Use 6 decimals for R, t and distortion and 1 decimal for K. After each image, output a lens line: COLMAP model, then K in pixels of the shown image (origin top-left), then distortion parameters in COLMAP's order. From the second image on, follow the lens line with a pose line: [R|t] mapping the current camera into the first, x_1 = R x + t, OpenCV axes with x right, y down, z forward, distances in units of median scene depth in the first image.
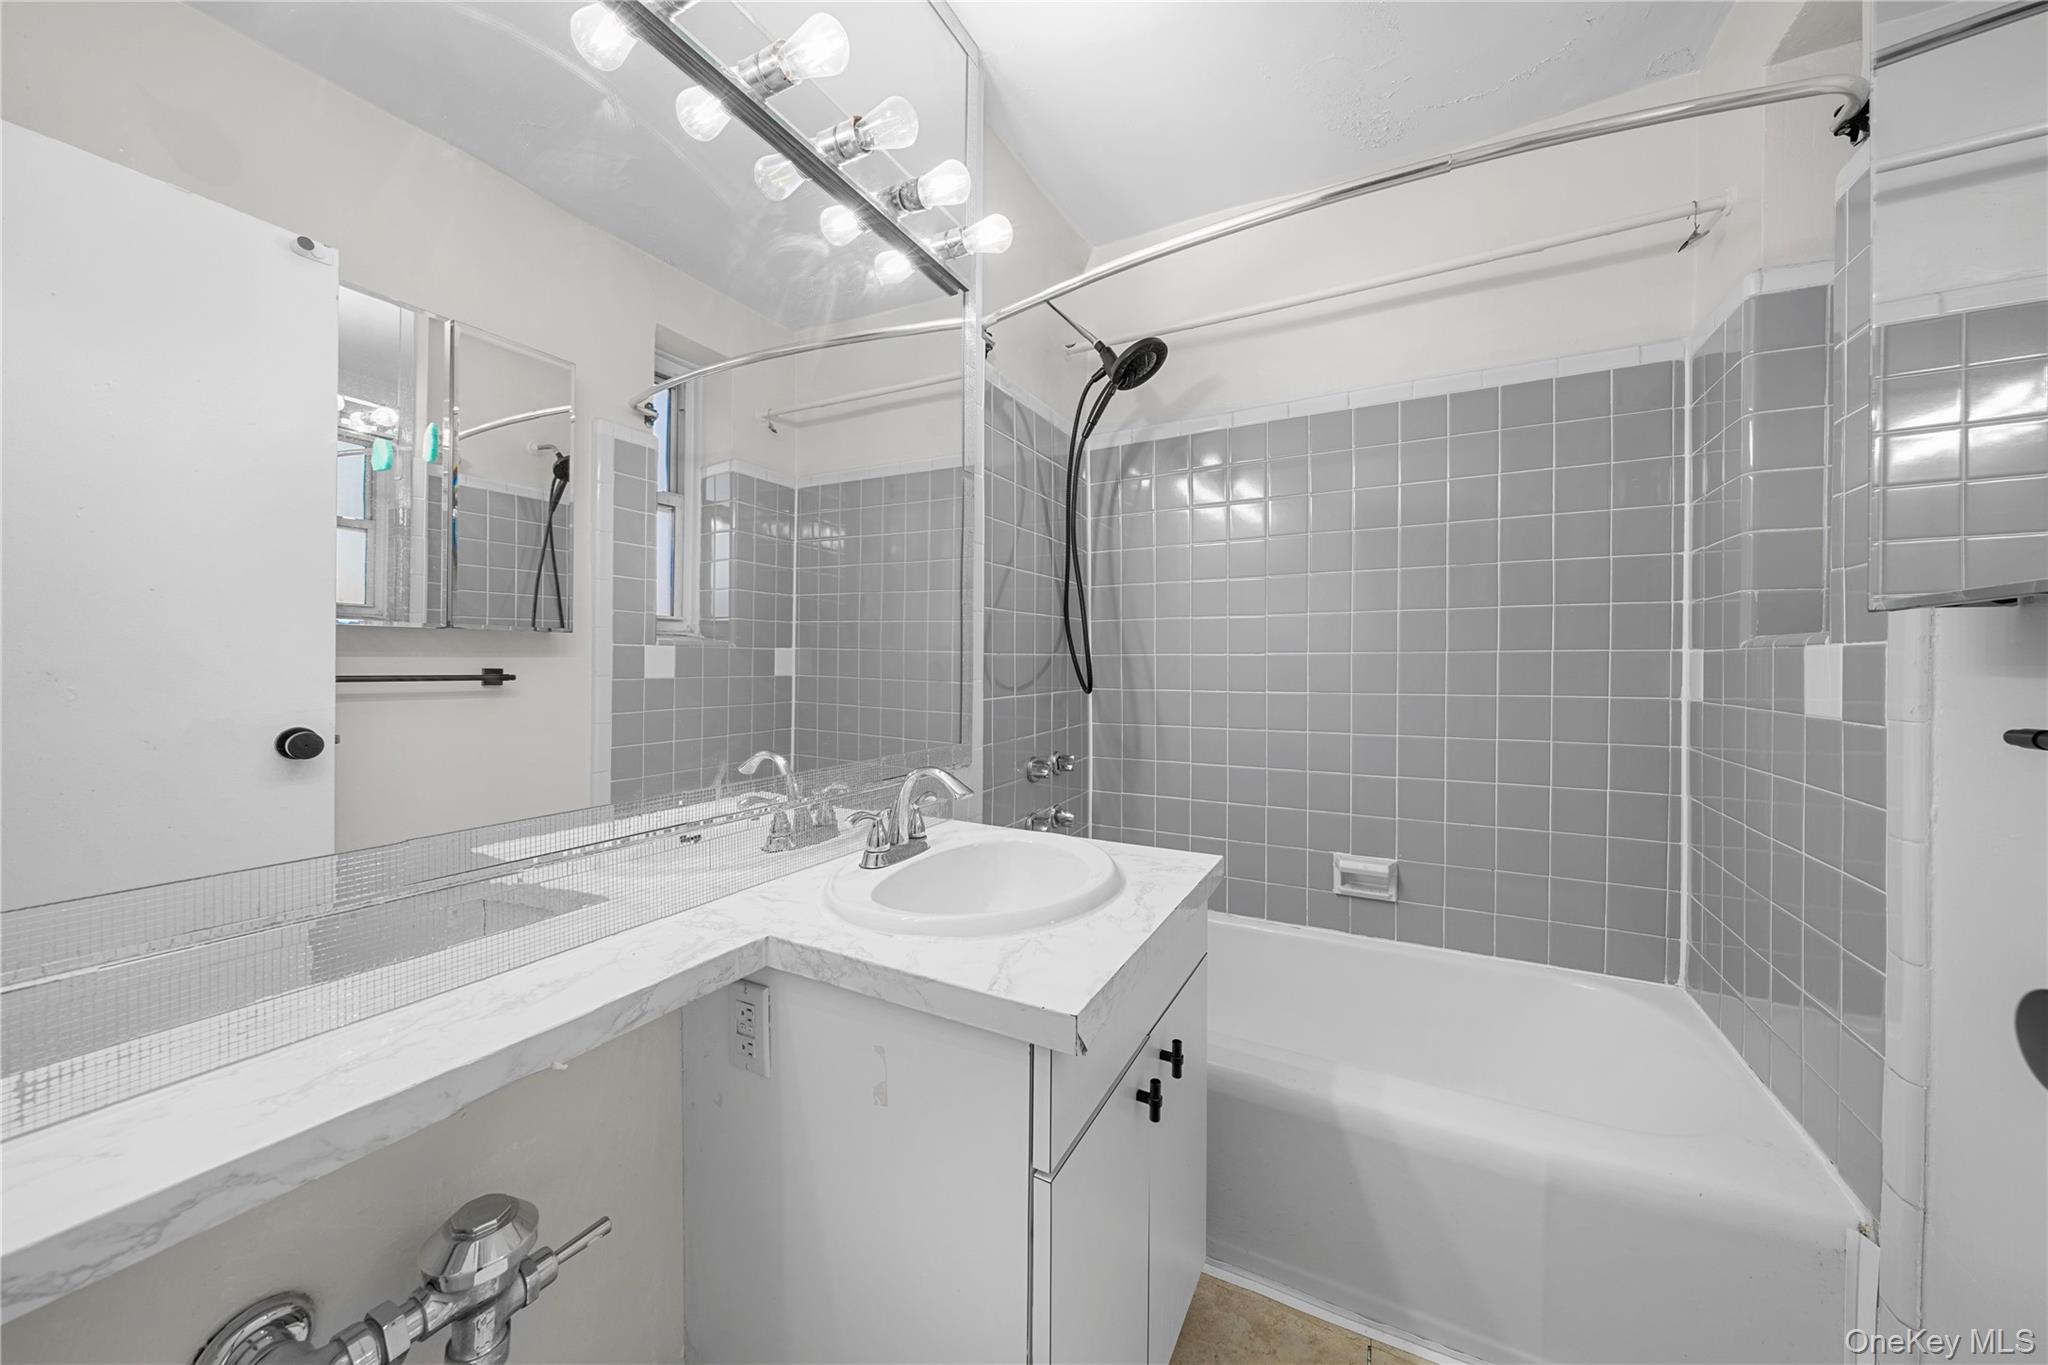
lens RADIAL K [[708.7, 0, 1023.4], [0, 708.7, 672.9], [0, 0, 1]] dist [-0.000844, -0.000013]
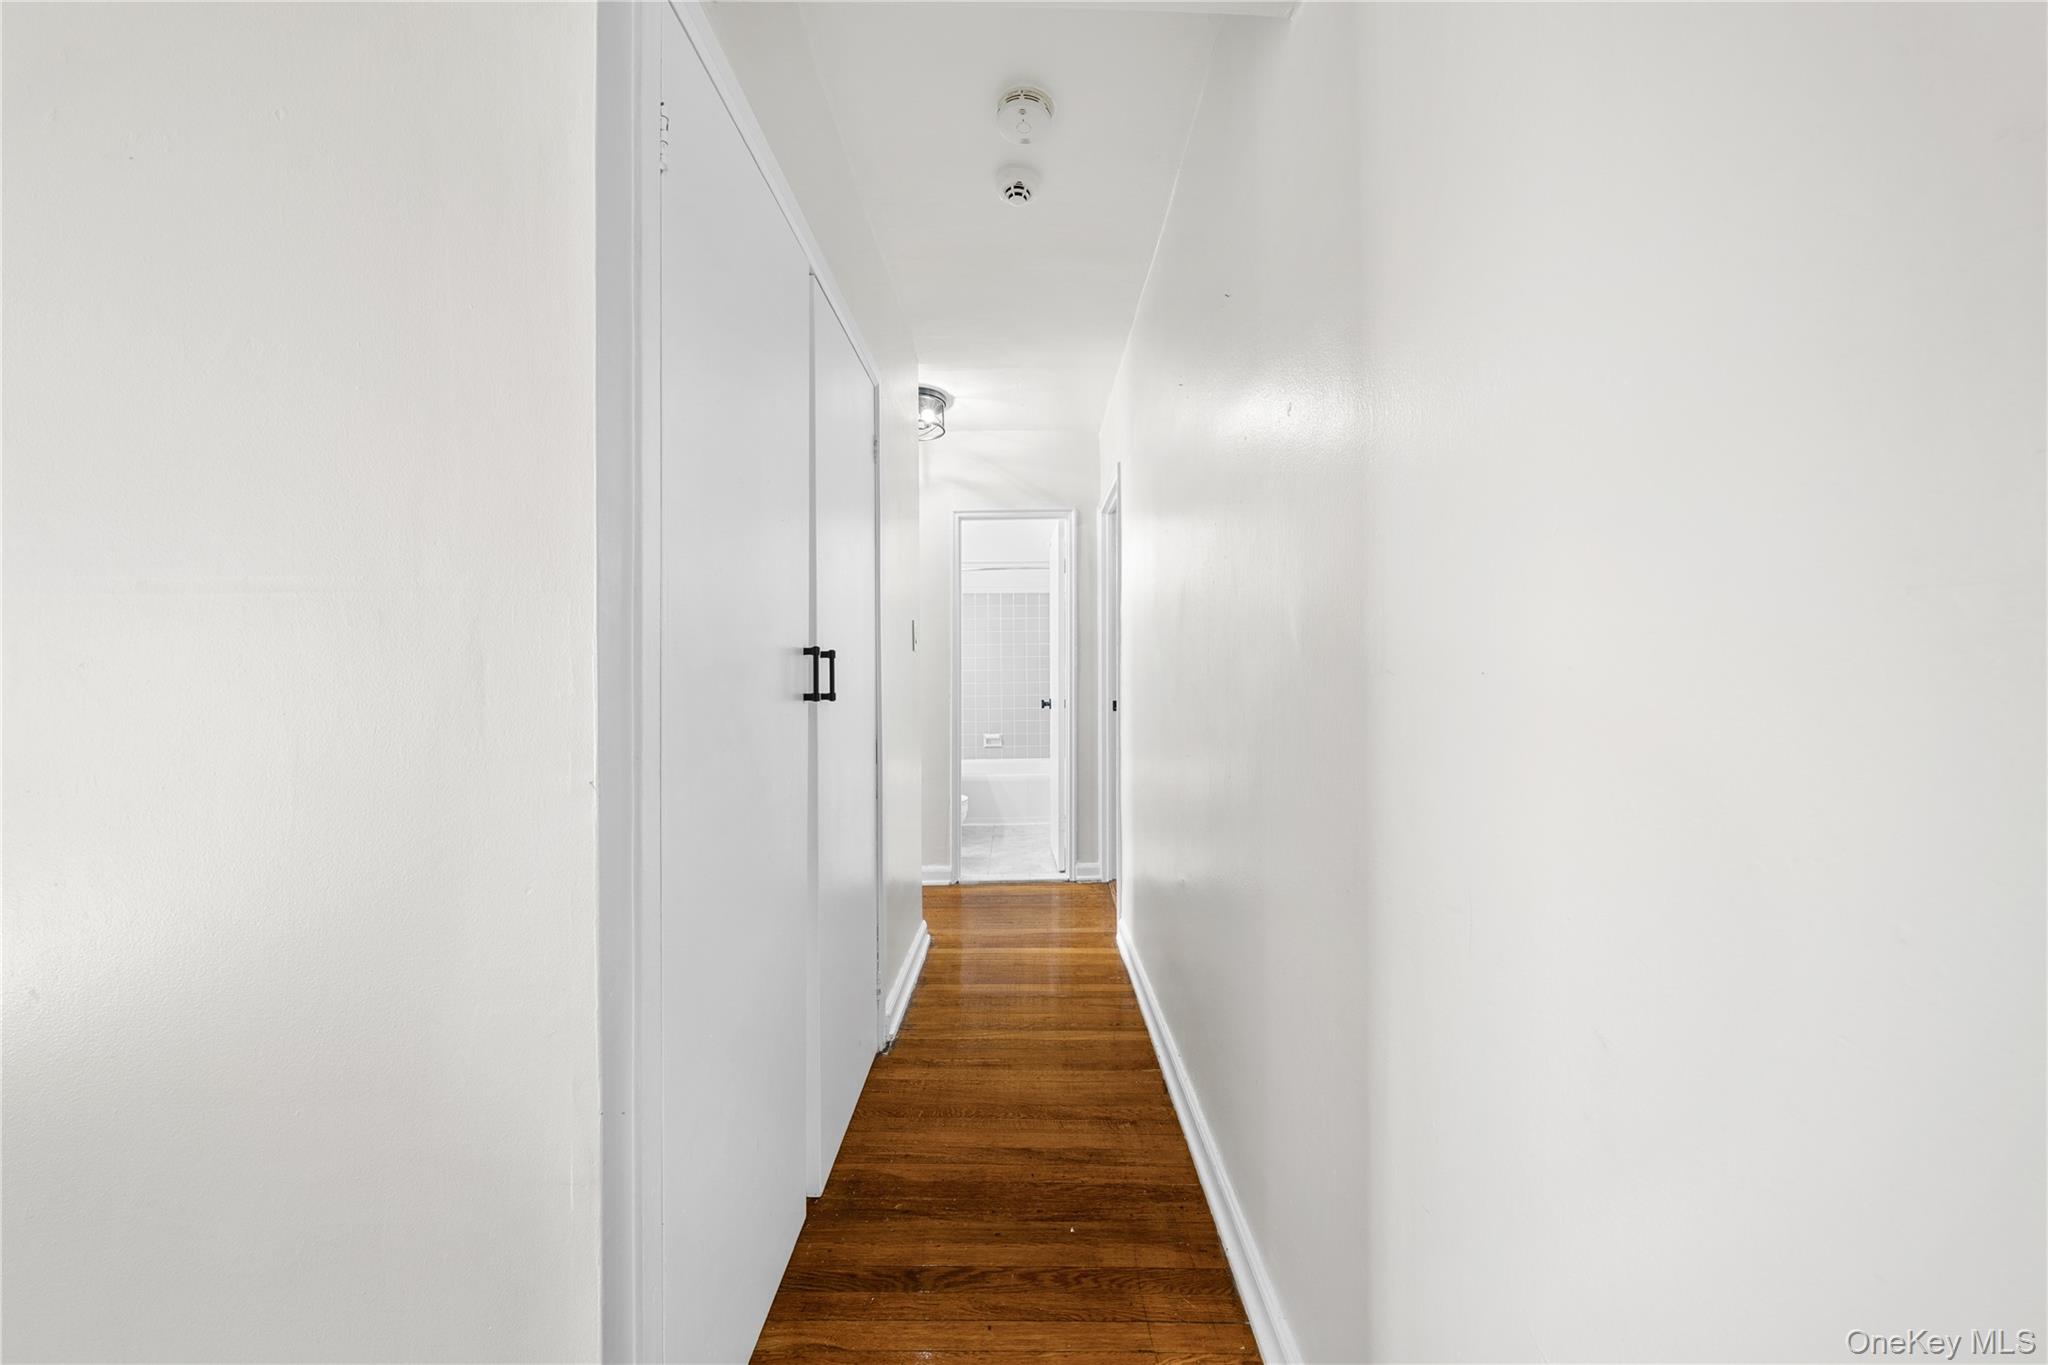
lens RADIAL K [[708.7, 0, 1023.3], [0, 708.7, 679.1], [0, 0, 1]] dist [-0.000844, -0.000013]
pose [[0.889256, -0.008789, 0.457326, -0.816317], [0.008830, 0.999959, 0.002047, 0.017947], [-0.457325, 0.002218, 0.889297, -1.822880]]
